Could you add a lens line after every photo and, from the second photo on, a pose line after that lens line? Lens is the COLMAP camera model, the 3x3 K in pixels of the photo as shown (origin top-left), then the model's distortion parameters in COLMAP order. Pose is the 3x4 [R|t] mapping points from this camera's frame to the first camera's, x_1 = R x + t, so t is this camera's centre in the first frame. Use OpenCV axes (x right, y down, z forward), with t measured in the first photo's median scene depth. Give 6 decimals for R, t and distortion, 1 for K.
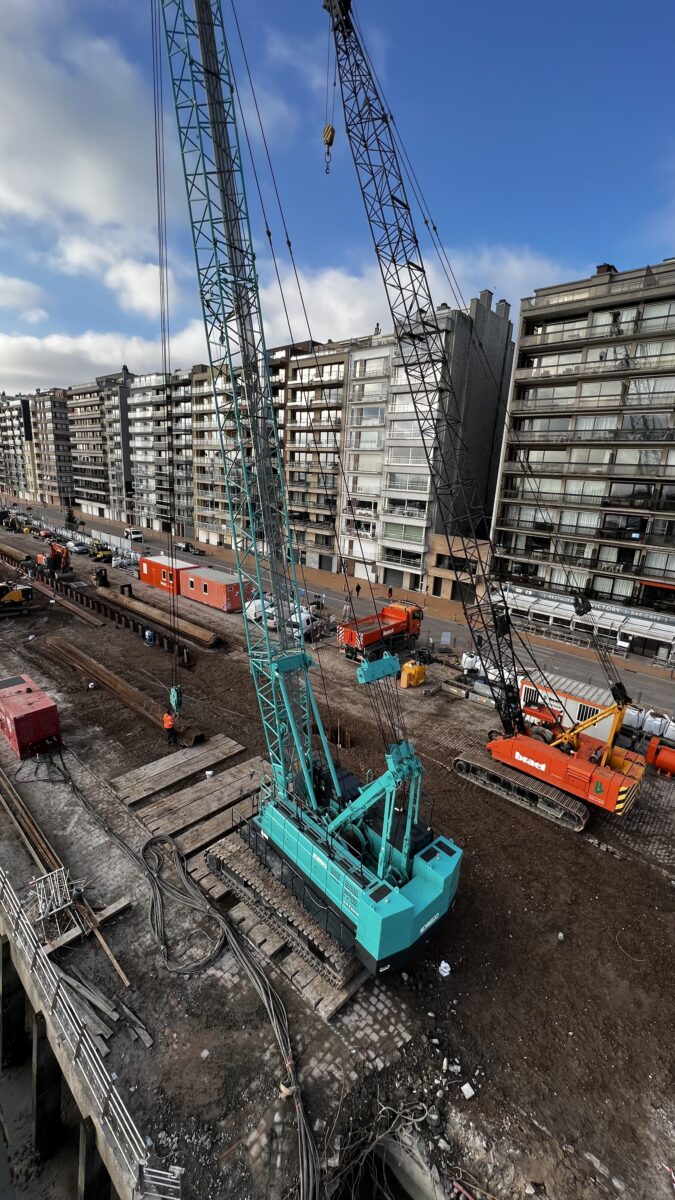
lens RADIAL K [[476.6, 0, 339.8], [0, 476.6, 597.9], [0, 0, 1]] dist [-0.002188, -0.000003]
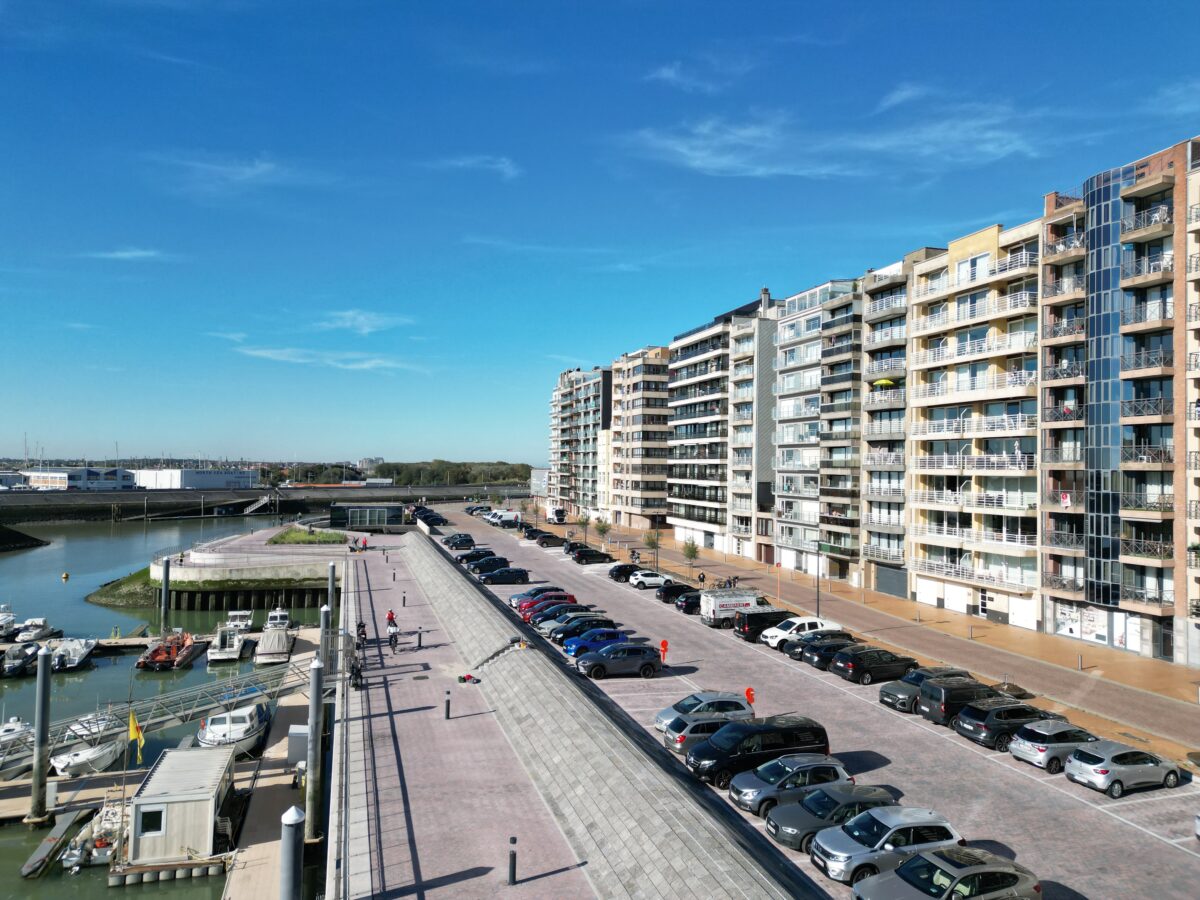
lens RADIAL K [[837.8, 0, 600.6], [0, 837.8, 450.5], [0, 0, 1]] dist [0.080236, -0.084112]
pose [[0.851969, -0.052666, -0.520938, -0.221706], [-0.100125, 0.960180, -0.260823, -0.028702], [0.513930, 0.274372, 0.812770, 0.265107]]
